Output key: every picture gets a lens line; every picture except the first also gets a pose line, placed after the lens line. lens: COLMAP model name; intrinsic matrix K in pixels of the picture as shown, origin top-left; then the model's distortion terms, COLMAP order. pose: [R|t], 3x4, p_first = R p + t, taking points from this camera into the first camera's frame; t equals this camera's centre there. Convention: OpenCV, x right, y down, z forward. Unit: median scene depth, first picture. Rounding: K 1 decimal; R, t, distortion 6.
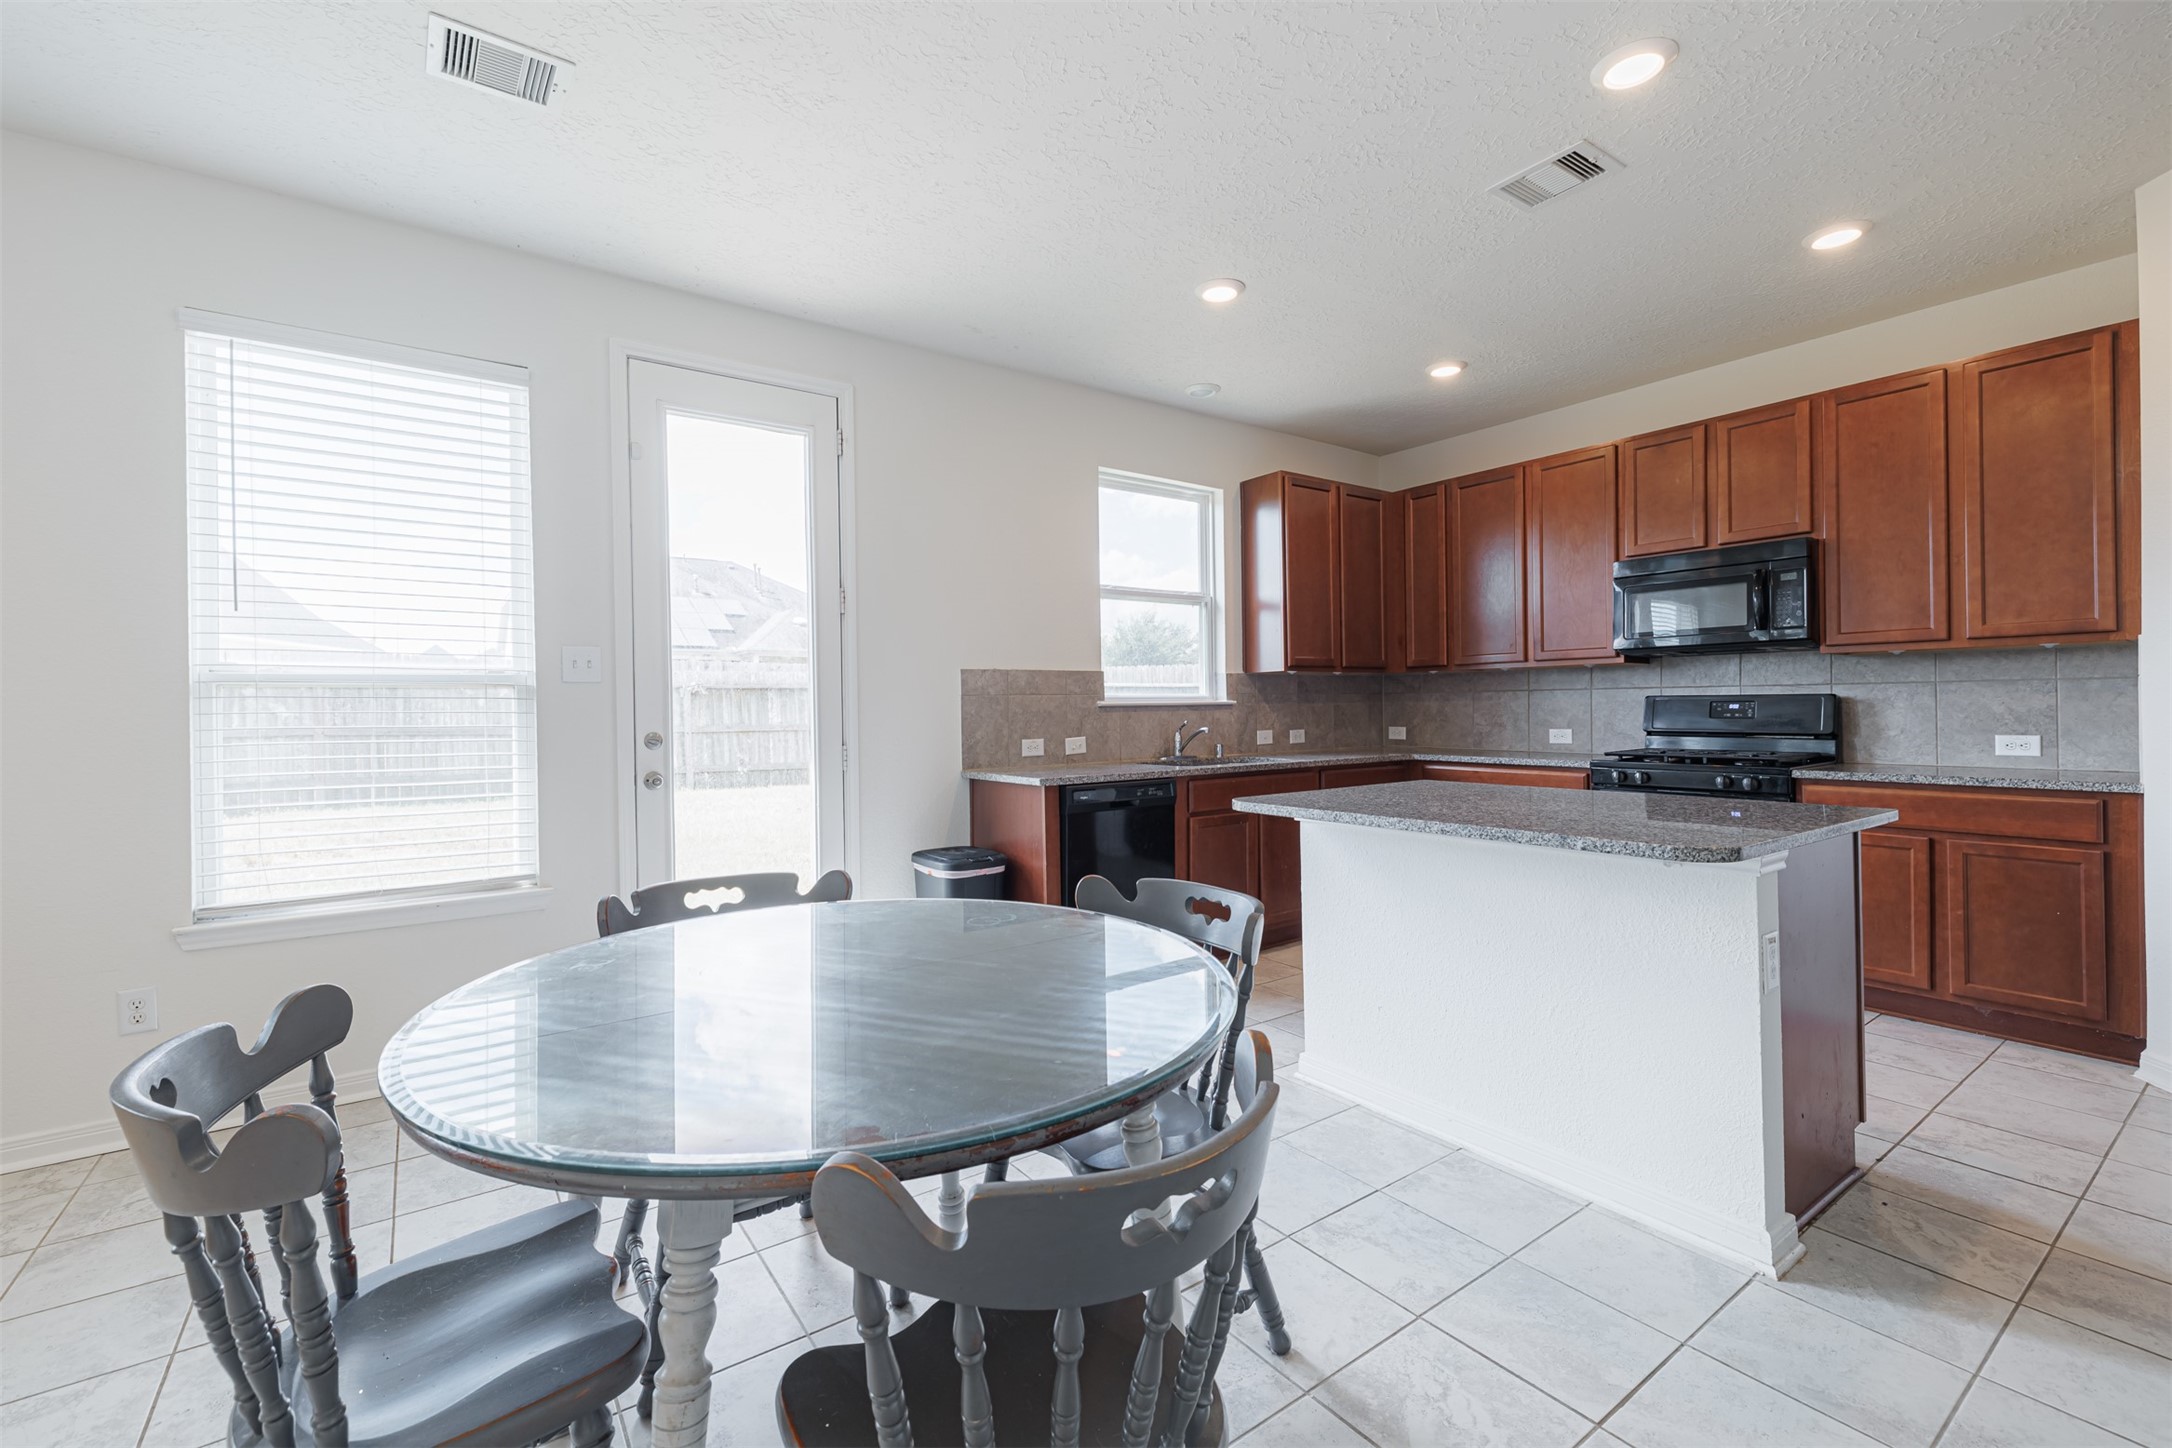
lens RADIAL K [[913.5, 0, 1067.3], [0, 913.5, 709.6], [0, 0, 1]] dist [0.010128, -0.001810]
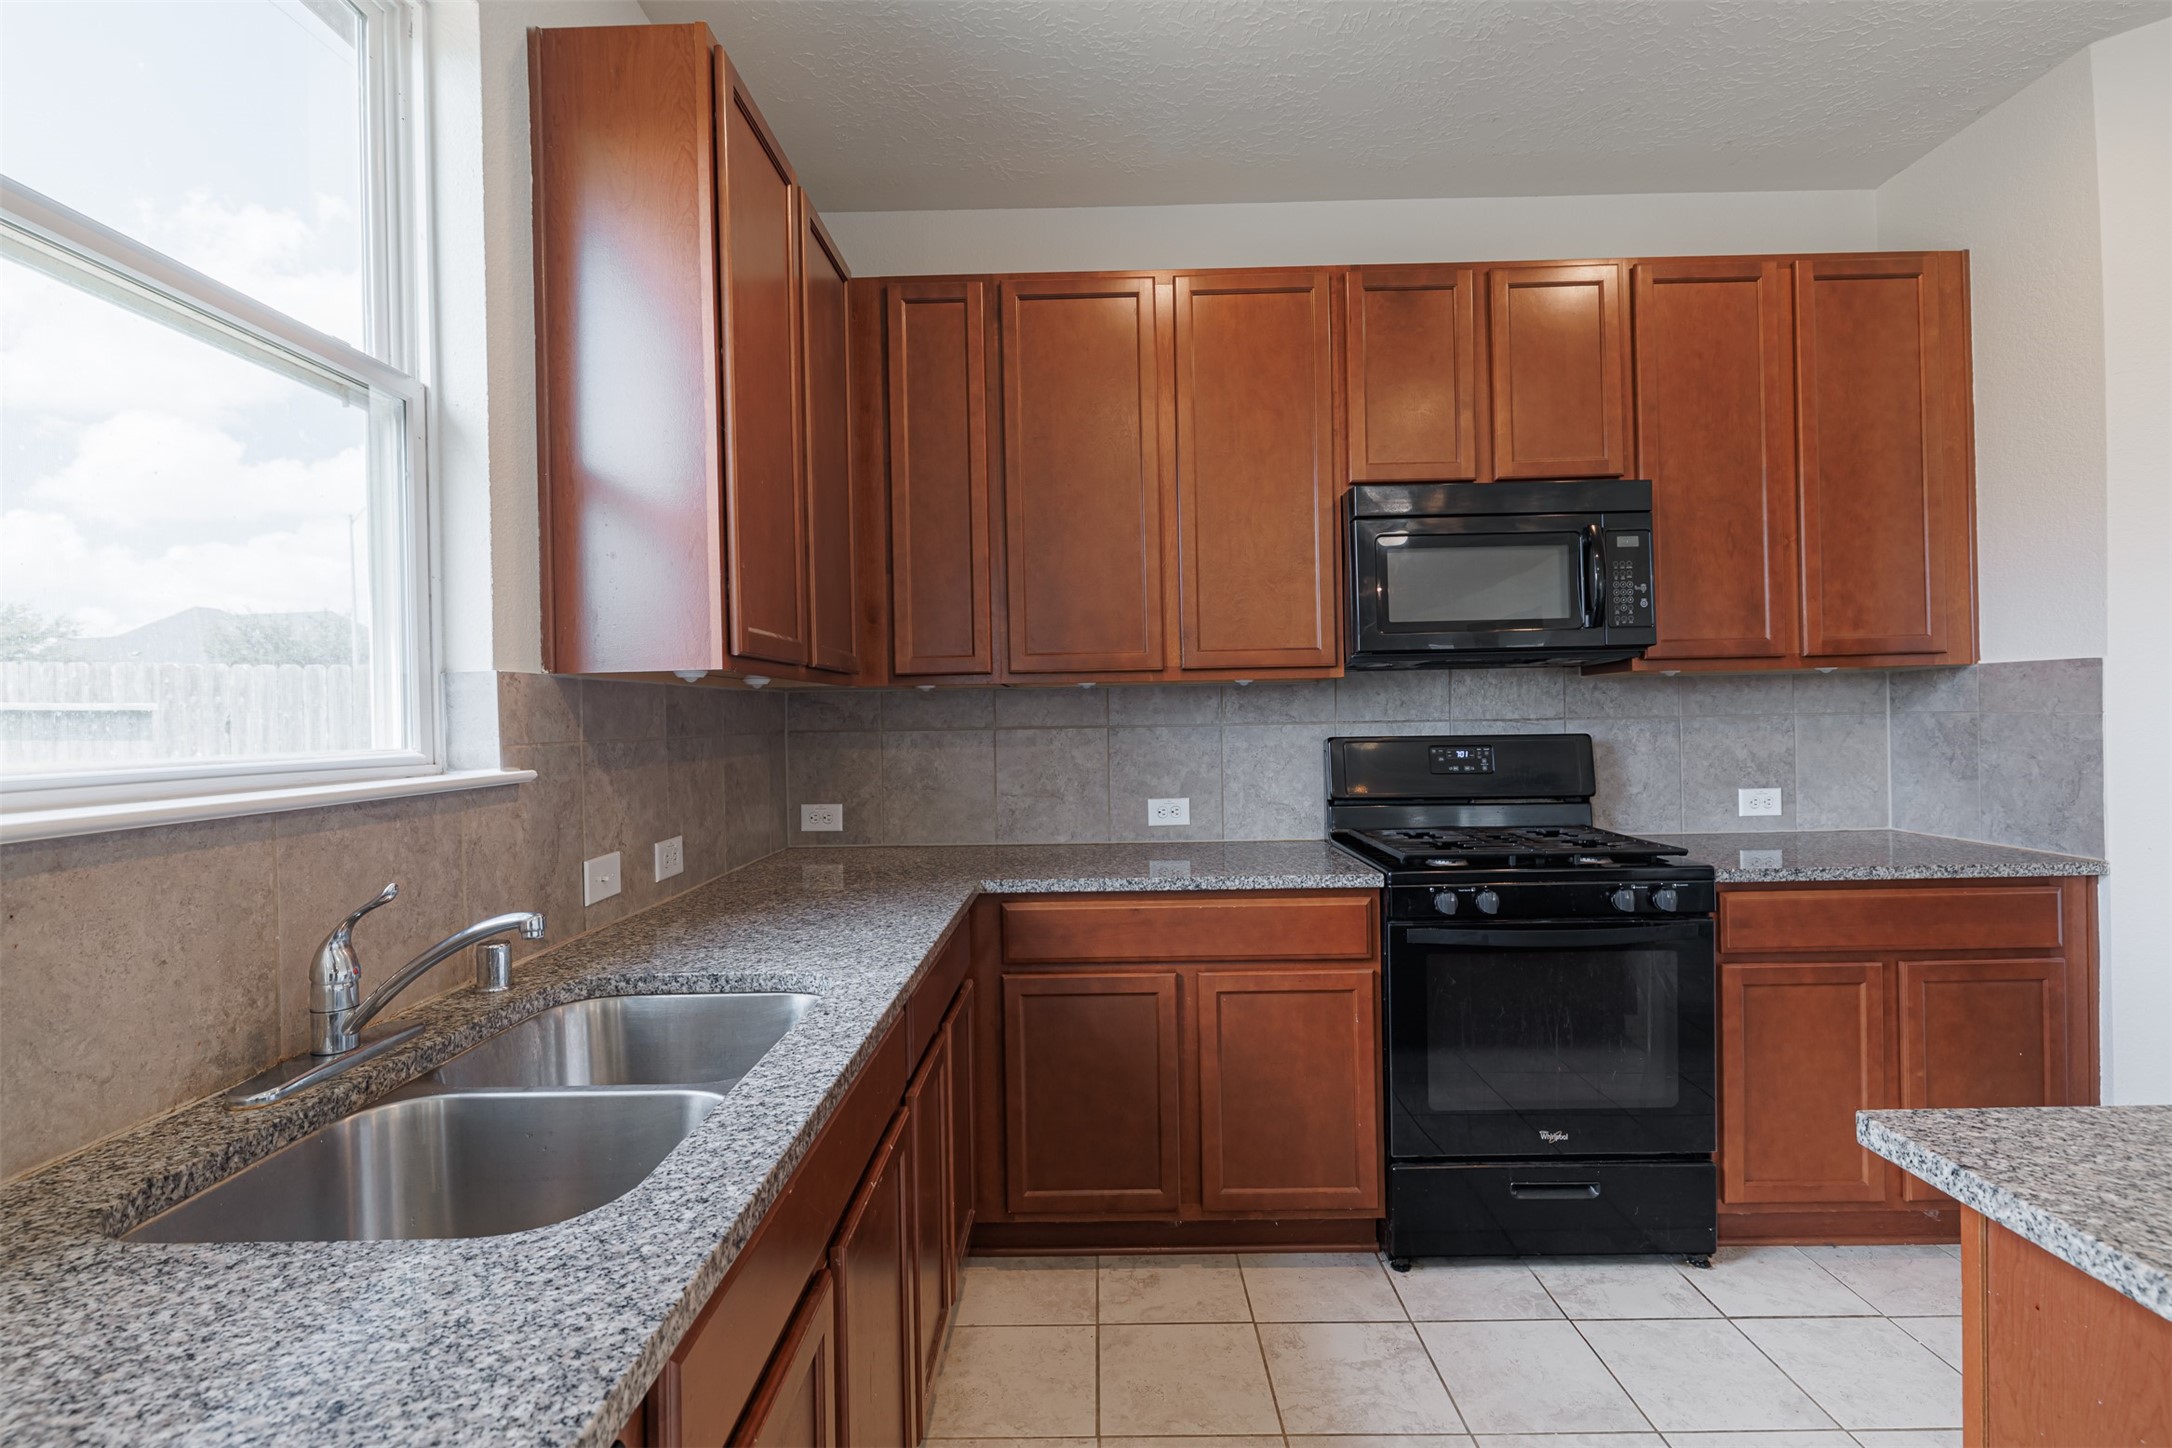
lens RADIAL K [[998.6, 0, 1085.0], [0, 998.6, 721.4], [0, 0, 1]] dist [0.003216, -0.001123]
pose [[0.586104, -0.002318, 0.810233, 0.037170], [0.013916, 0.999877, -0.007206, -0.022779], [-0.810116, 0.015499, 0.586064, 0.765406]]
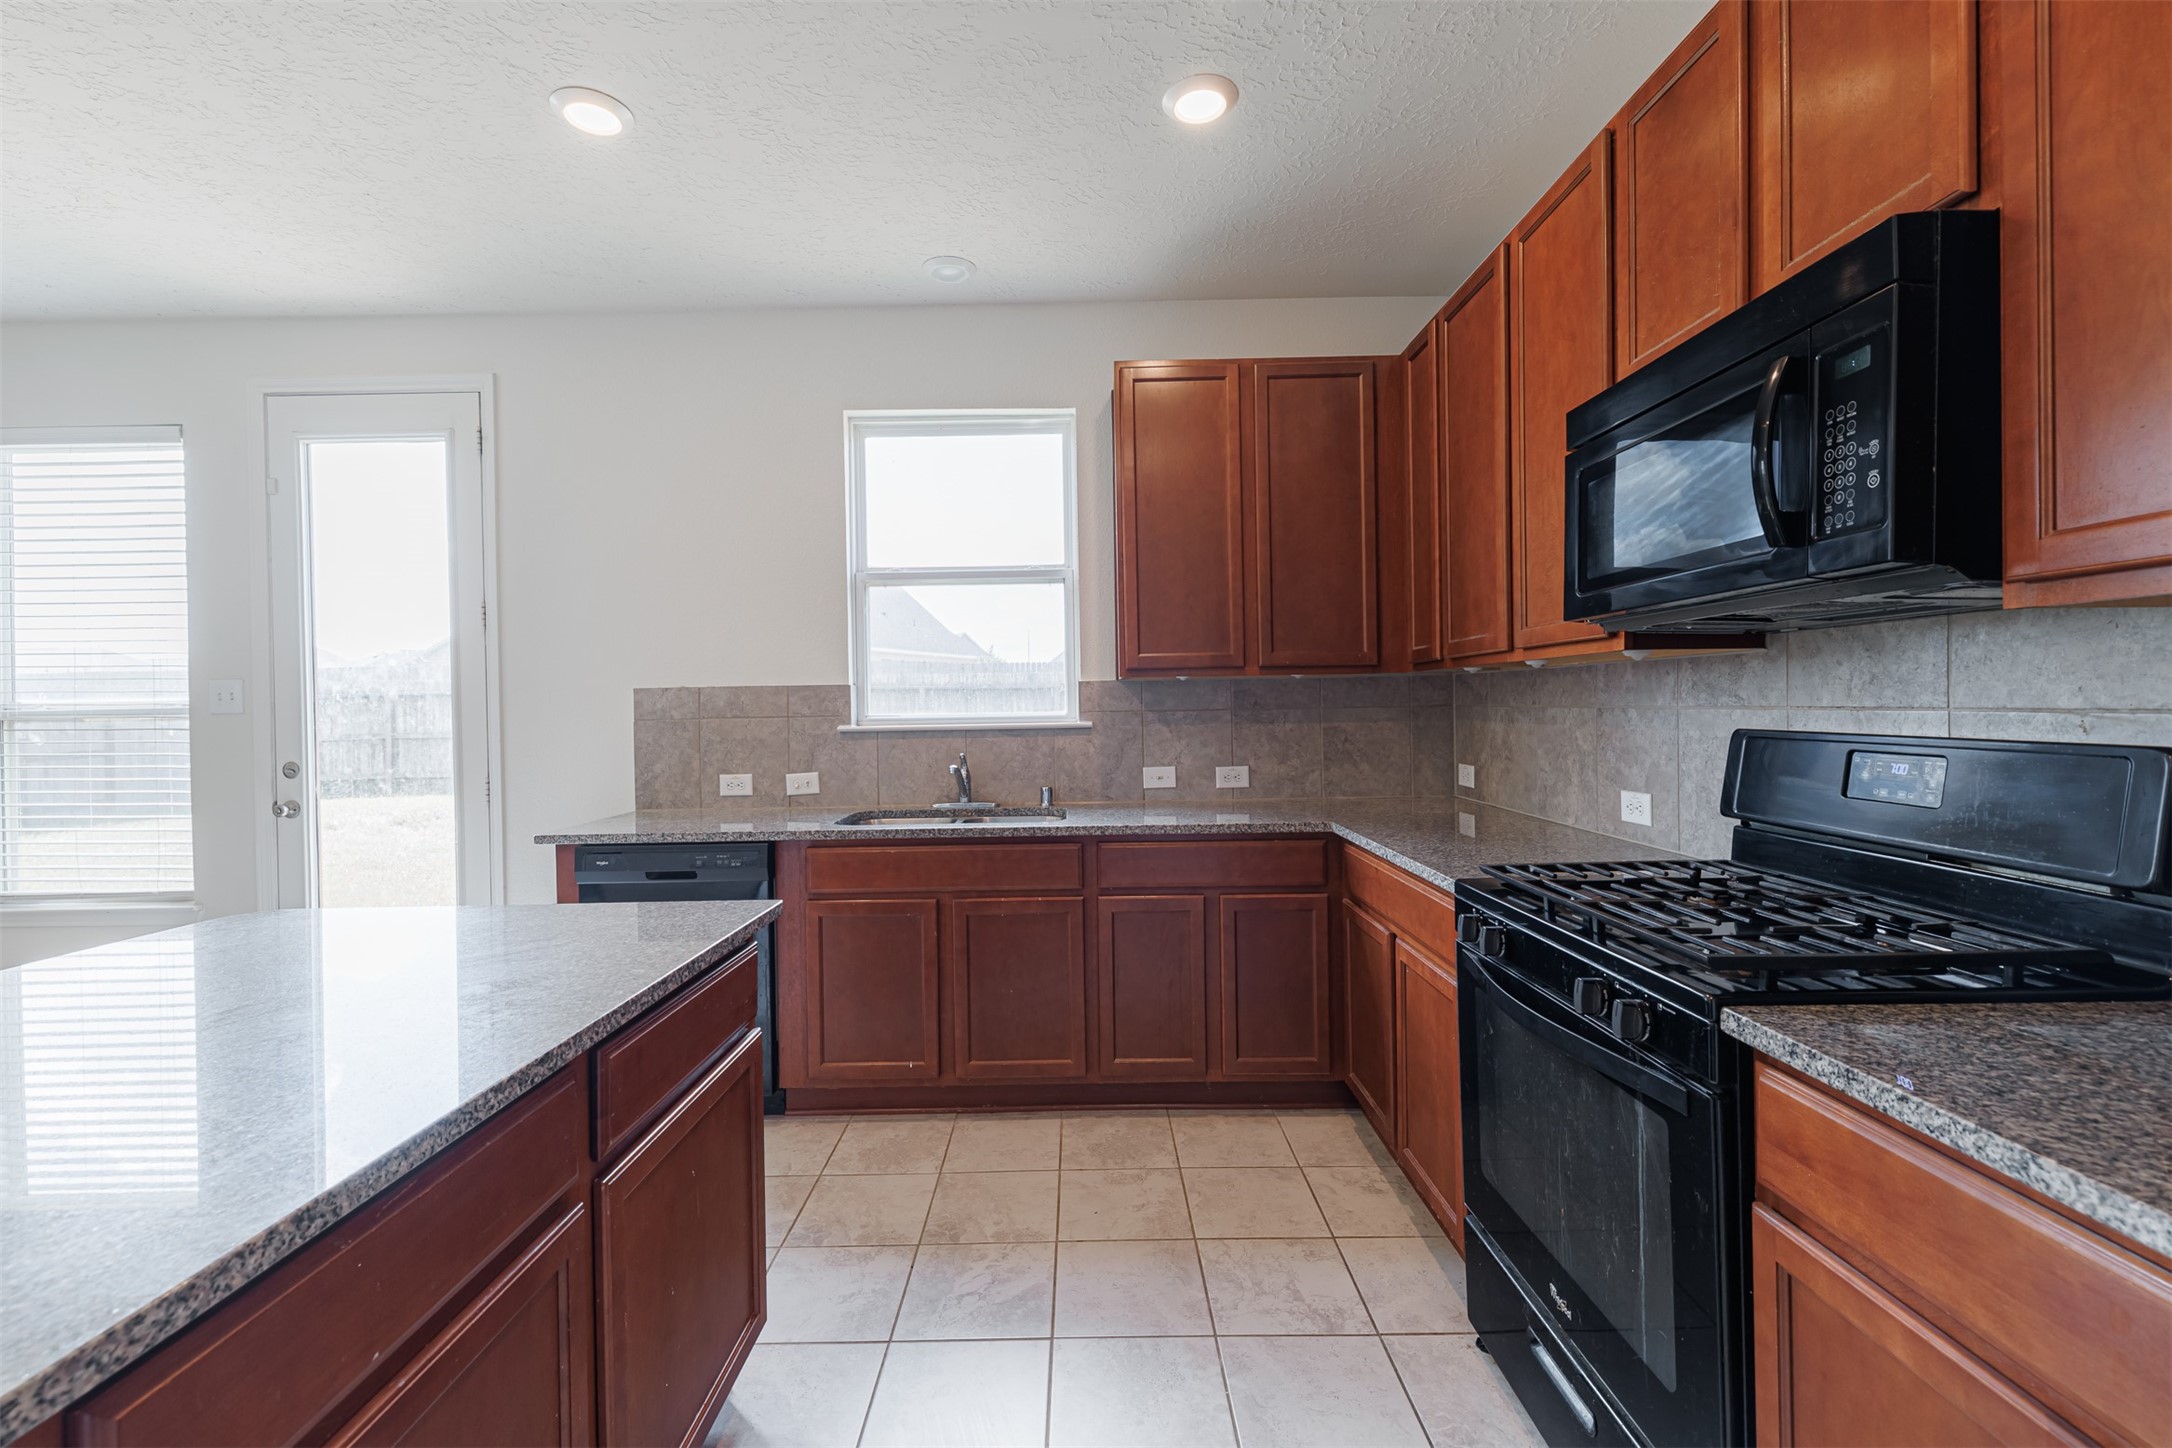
lens RADIAL K [[913.5, 0, 1077.8], [0, 913.5, 711.7], [0, 0, 1]] dist [0.010128, -0.001810]
pose [[0.813204, 0.003444, -0.581968, 0.637240], [0.004459, 0.999916, 0.012148, -0.028899], [0.581961, -0.012474, 0.813121, 0.507670]]
